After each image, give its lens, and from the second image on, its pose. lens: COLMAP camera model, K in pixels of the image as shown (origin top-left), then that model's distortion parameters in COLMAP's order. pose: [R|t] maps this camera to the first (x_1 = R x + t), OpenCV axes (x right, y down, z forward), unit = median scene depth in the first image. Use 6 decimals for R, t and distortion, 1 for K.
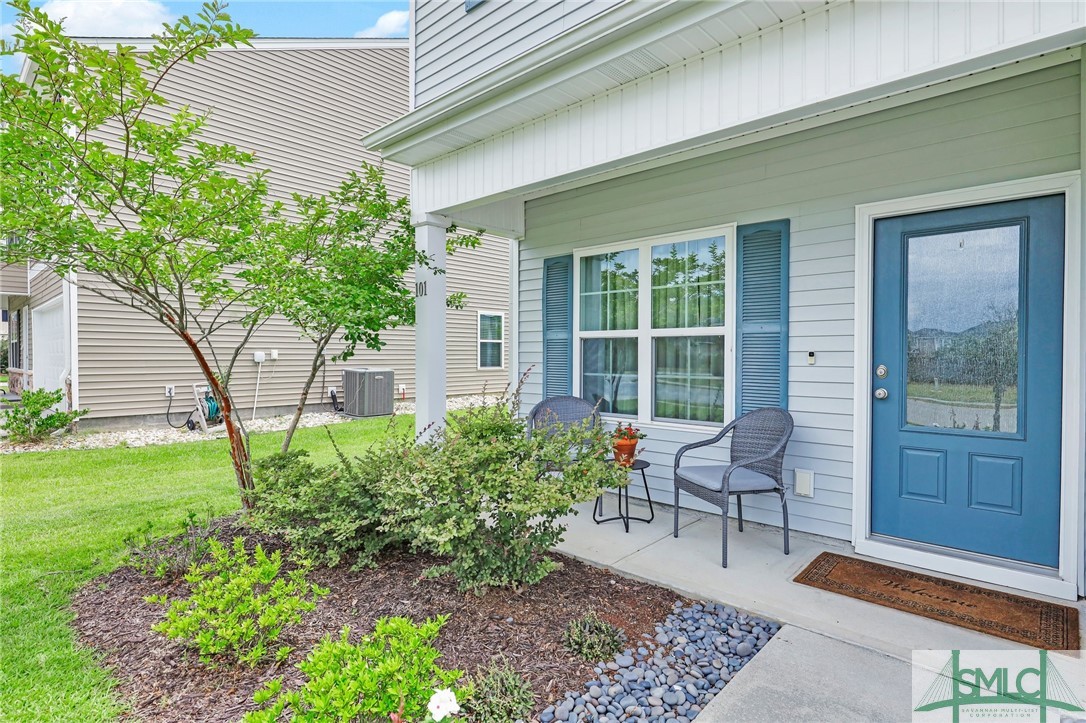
lens RADIAL K [[558.5, 0, 542.0], [0, 558.5, 361.8], [0, 0, 1]] dist [0.002033, -0.001341]
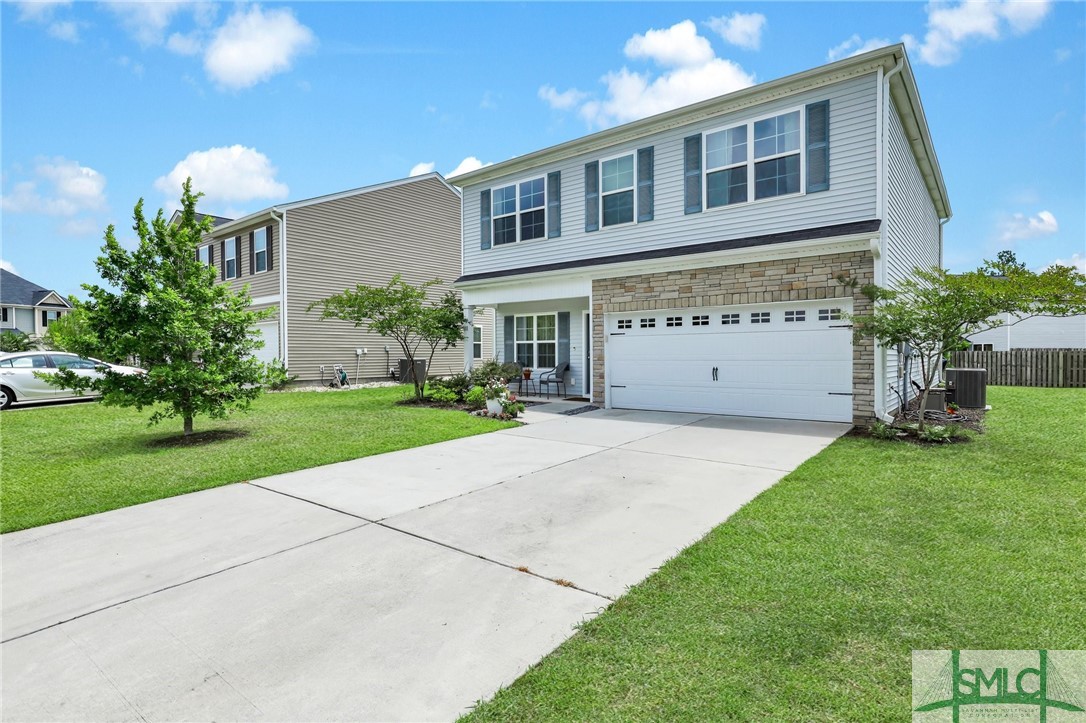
lens RADIAL K [[558.5, 0, 549.6], [0, 558.5, 360.6], [0, 0, 1]] dist [0.002033, -0.001341]
pose [[0.997019, -0.006943, 0.076843, 0.014548], [0.006951, 0.999976, 0.000164, 0.056230], [-0.076842, 0.000371, 0.997043, -2.186973]]
